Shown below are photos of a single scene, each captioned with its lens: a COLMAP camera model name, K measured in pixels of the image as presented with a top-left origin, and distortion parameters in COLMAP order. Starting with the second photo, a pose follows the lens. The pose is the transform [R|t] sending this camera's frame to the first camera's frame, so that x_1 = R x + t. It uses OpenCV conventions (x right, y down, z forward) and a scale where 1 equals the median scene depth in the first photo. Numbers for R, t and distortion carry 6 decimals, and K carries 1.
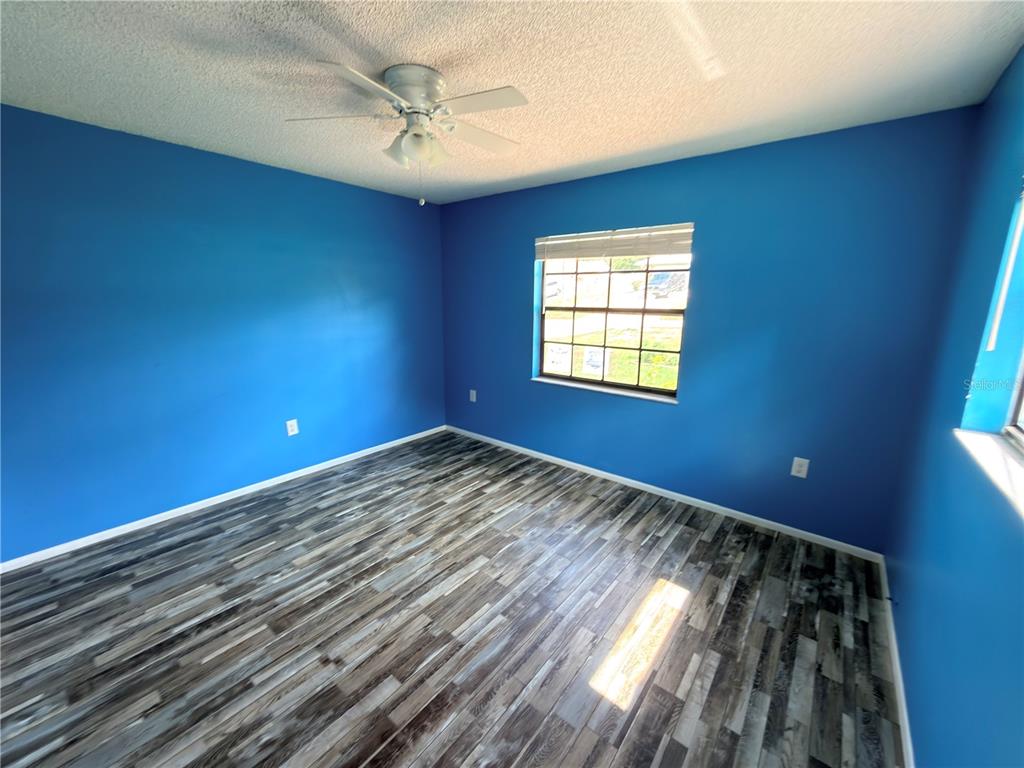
lens RADIAL K [[409.6, 0, 512.3], [0, 409.6, 385.8], [0, 0, 1]] dist [0.000287, -0.000181]
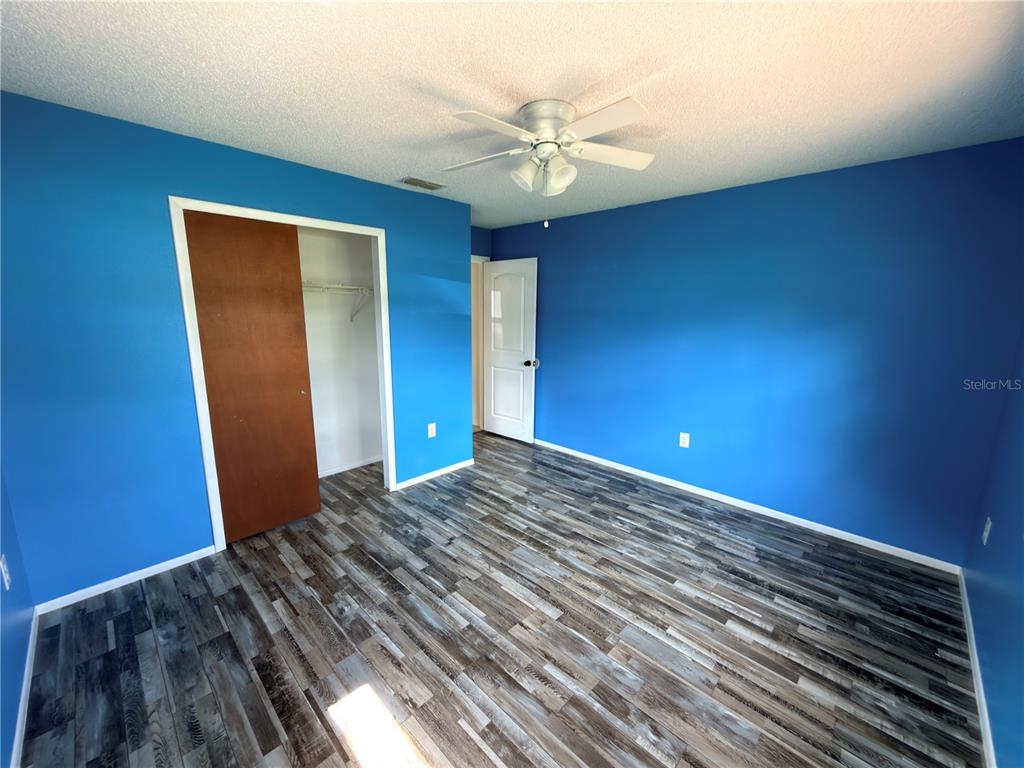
lens RADIAL K [[409.6, 0, 508.1], [0, 409.6, 388.5], [0, 0, 1]] dist [0.000287, -0.000181]
pose [[-0.097173, 0.182566, -0.978380, 0.660552], [-0.226658, 0.953141, 0.200368, -0.171596], [0.969115, 0.241228, -0.051240, 0.786701]]
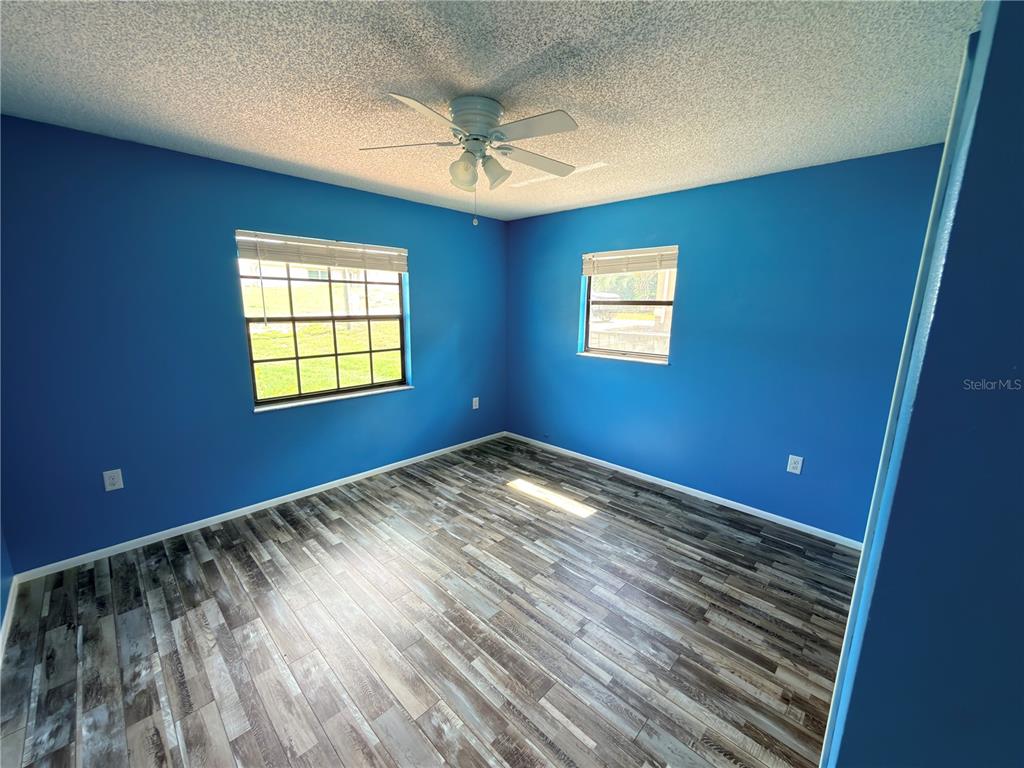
lens RADIAL K [[409.6, 0, 511.1], [0, 409.6, 388.0], [0, 0, 1]] dist [0.000287, -0.000181]
pose [[0.095507, -0.208952, 0.973251, -0.982290], [0.203260, 0.961214, 0.186421, -0.158742], [-0.974456, 0.180019, 0.134275, 0.626217]]
